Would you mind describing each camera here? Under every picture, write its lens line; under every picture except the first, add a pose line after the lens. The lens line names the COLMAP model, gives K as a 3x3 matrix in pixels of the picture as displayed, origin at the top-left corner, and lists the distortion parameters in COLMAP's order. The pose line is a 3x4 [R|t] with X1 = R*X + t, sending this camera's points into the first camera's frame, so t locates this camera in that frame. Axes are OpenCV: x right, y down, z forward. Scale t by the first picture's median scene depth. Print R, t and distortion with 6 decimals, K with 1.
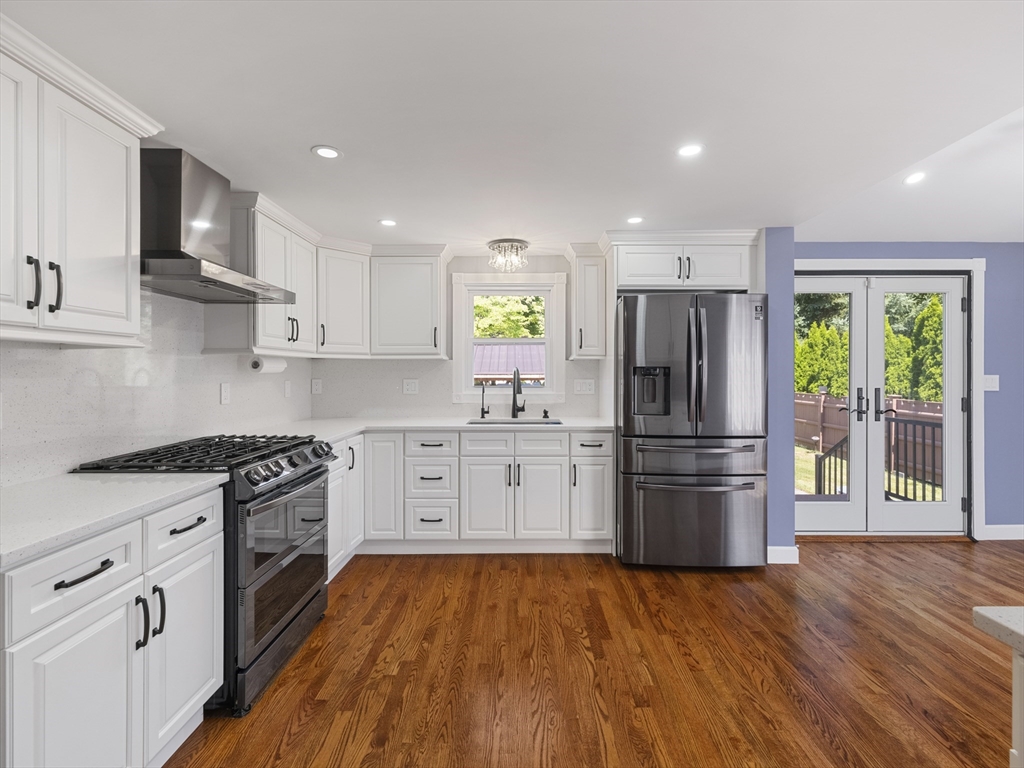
lens RADIAL K [[475.2, 0, 514.2], [0, 475.2, 371.0], [0, 0, 1]] dist [-0.005273, 0.003221]
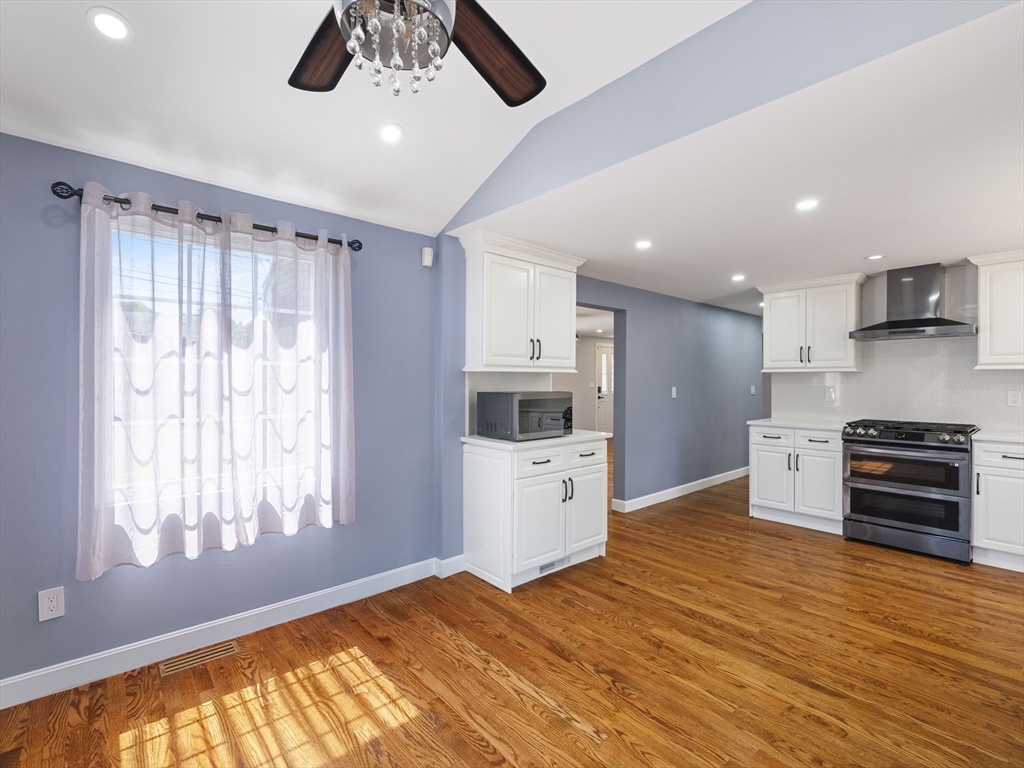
lens RADIAL K [[475.2, 0, 510.8], [0, 475.2, 376.2], [0, 0, 1]] dist [-0.005273, 0.003221]
pose [[-0.750439, -0.003692, -0.660930, 1.228769], [0.001222, 0.999975, -0.006973, -0.007669], [0.660939, -0.006041, -0.750416, 0.984657]]
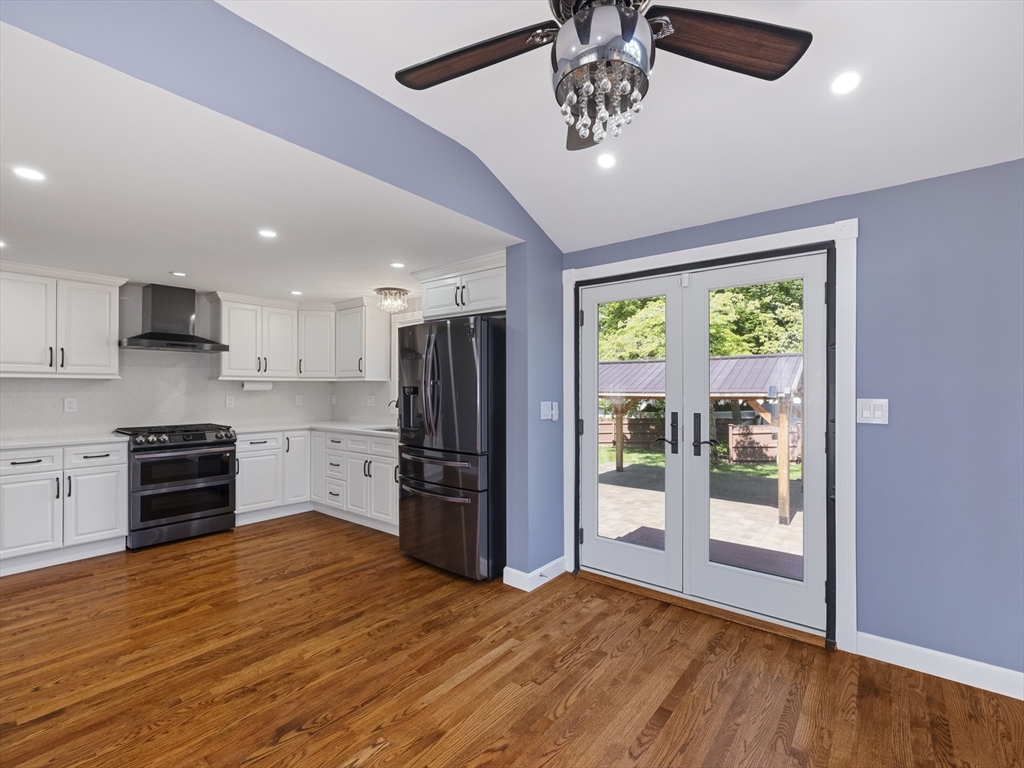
lens RADIAL K [[475.2, 0, 514.1], [0, 475.2, 383.0], [0, 0, 1]] dist [-0.005273, 0.003221]
pose [[0.780697, -0.003529, -0.624900, 1.257411], [-0.000551, 0.999980, -0.006335, -0.010127], [0.624910, 0.005290, 0.780679, 0.247697]]
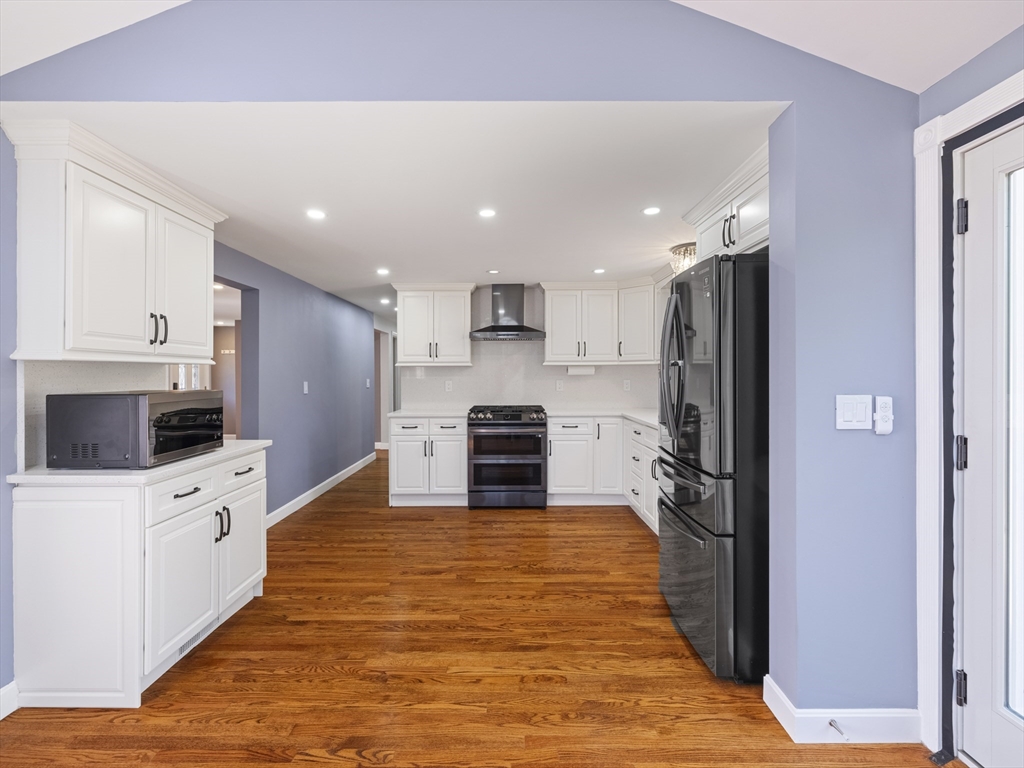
lens RADIAL K [[475.2, 0, 503.5], [0, 475.2, 374.6], [0, 0, 1]] dist [-0.005273, 0.003221]
pose [[-0.009074, 0.003422, -0.999953, 1.201273], [0.007231, 0.999968, 0.003356, -0.004196], [0.999933, -0.007200, -0.009099, 0.734174]]
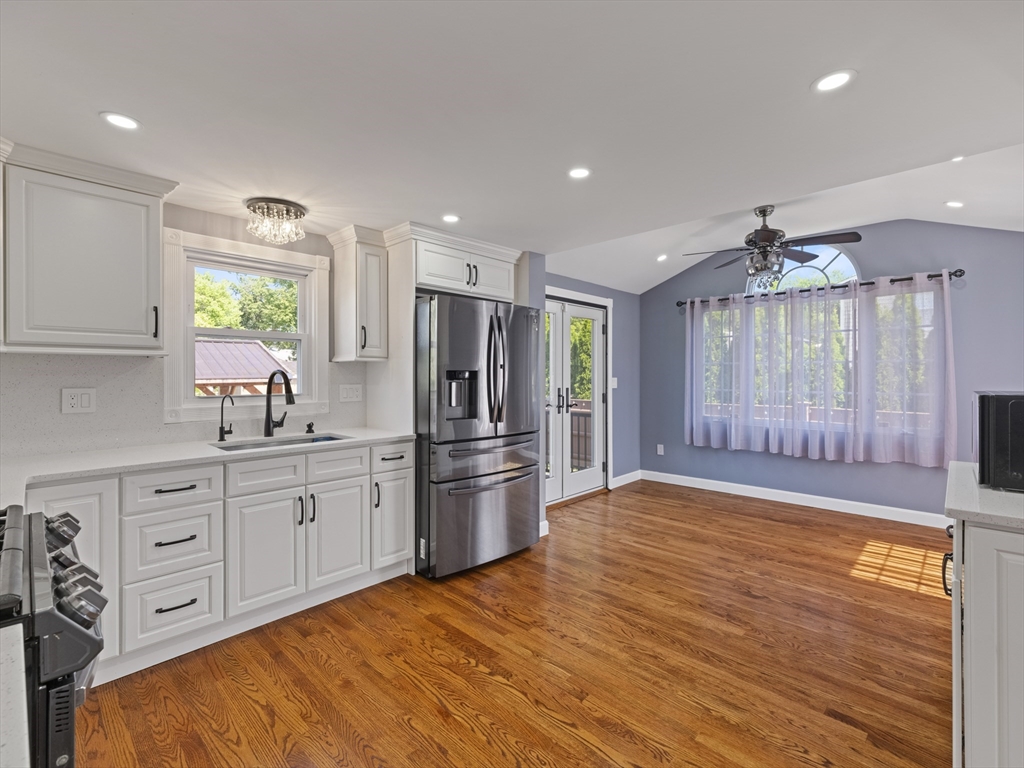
lens RADIAL K [[475.2, 0, 517.3], [0, 475.2, 374.7], [0, 0, 1]] dist [-0.005273, 0.003221]
pose [[0.681562, 0.000997, 0.731760, -0.366106], [0.000174, 0.999999, -0.001524, 0.001696], [-0.731760, 0.001166, 0.681561, 0.247946]]
